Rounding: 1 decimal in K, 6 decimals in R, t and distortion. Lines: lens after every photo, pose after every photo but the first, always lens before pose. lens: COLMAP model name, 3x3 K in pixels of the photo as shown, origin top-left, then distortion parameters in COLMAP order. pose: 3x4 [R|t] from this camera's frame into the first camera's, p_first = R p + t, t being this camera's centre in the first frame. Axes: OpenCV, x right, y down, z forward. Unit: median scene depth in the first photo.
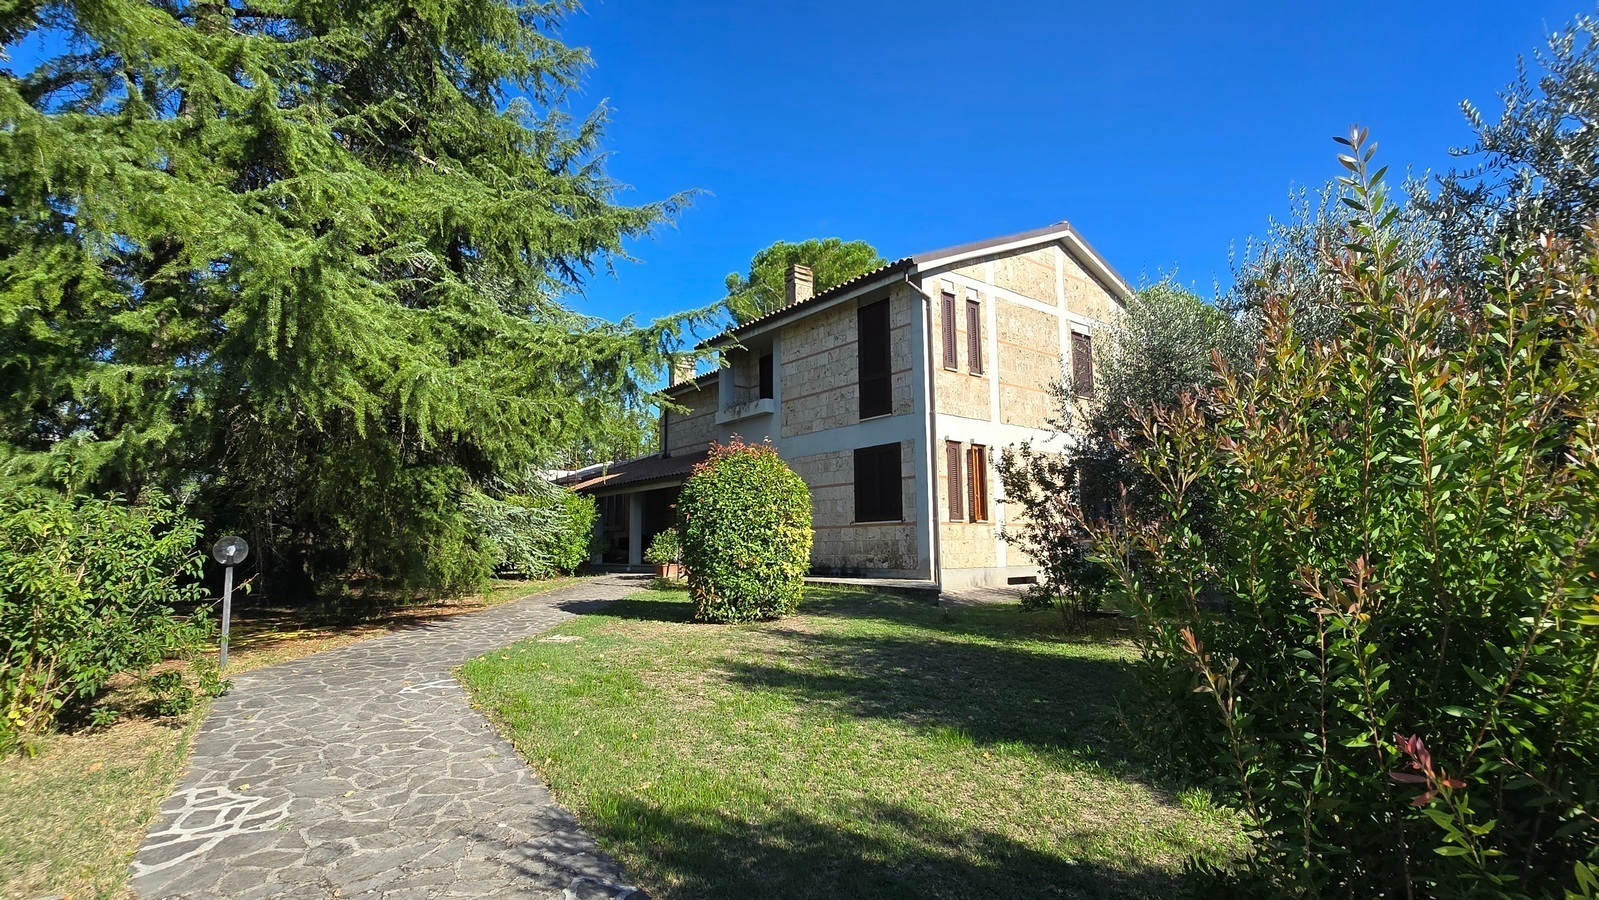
lens RADIAL K [[765.2, 0, 798.7], [0, 765.2, 439.6], [0, 0, 1]] dist [-0.013981, 0.000785]
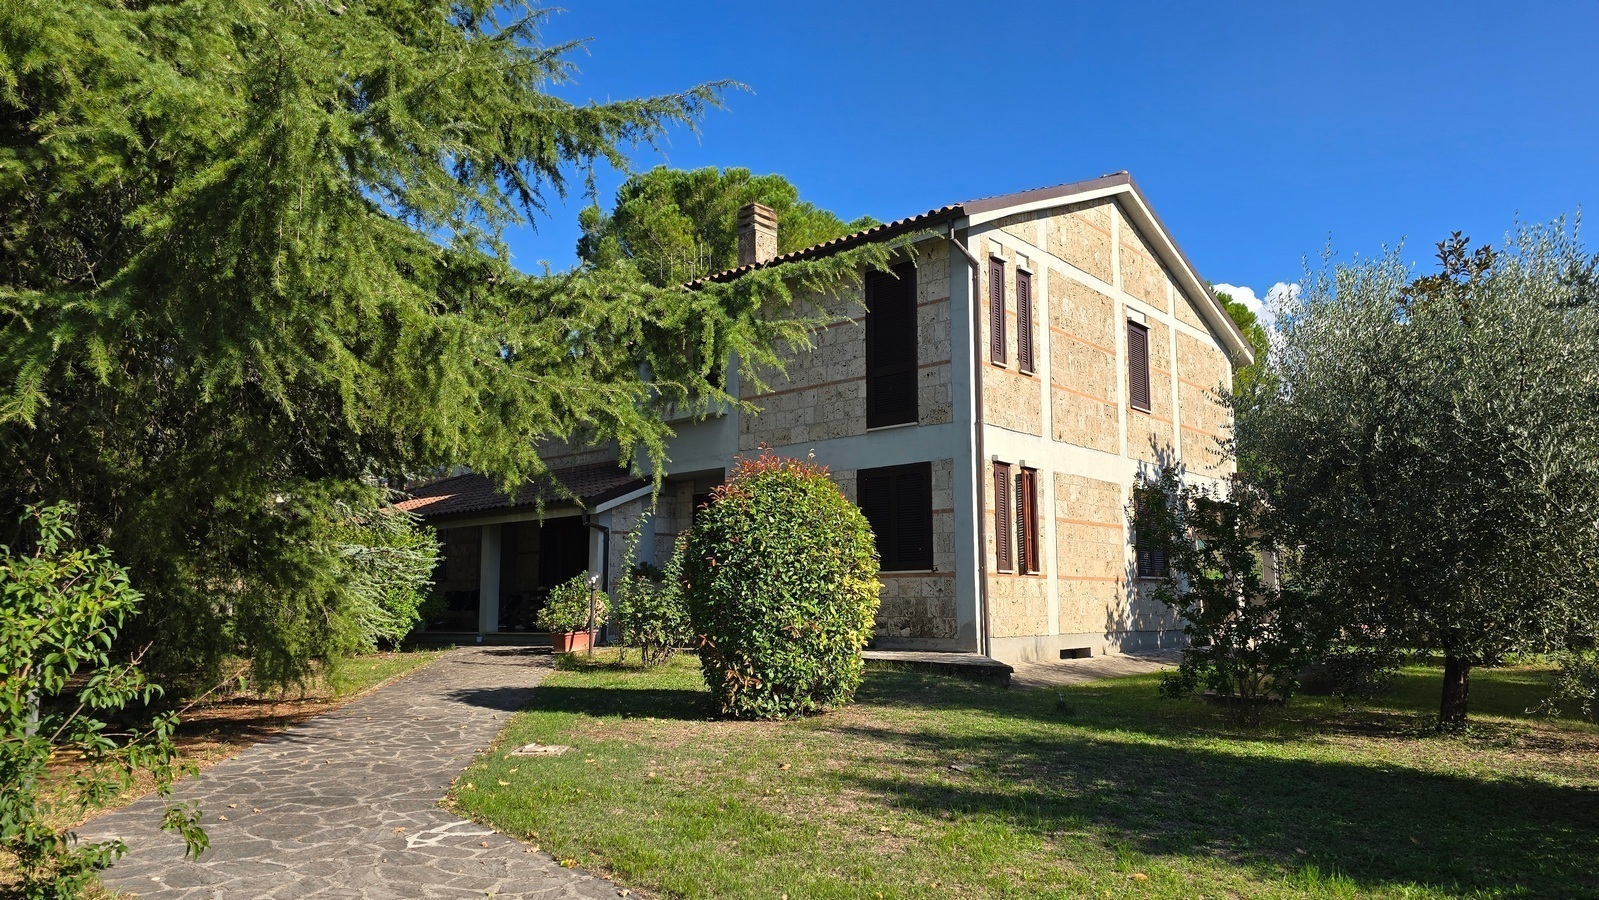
lens RADIAL K [[1069.8, 0, 801.6], [0, 1069.8, 462.7], [0, 0, 1]] dist [0.046513, -0.041019]
pose [[0.979290, 0.028662, 0.200423, -0.189398], [-0.030201, 0.999533, 0.004627, 0.003348], [-0.200197, -0.010584, 0.979698, 0.036874]]
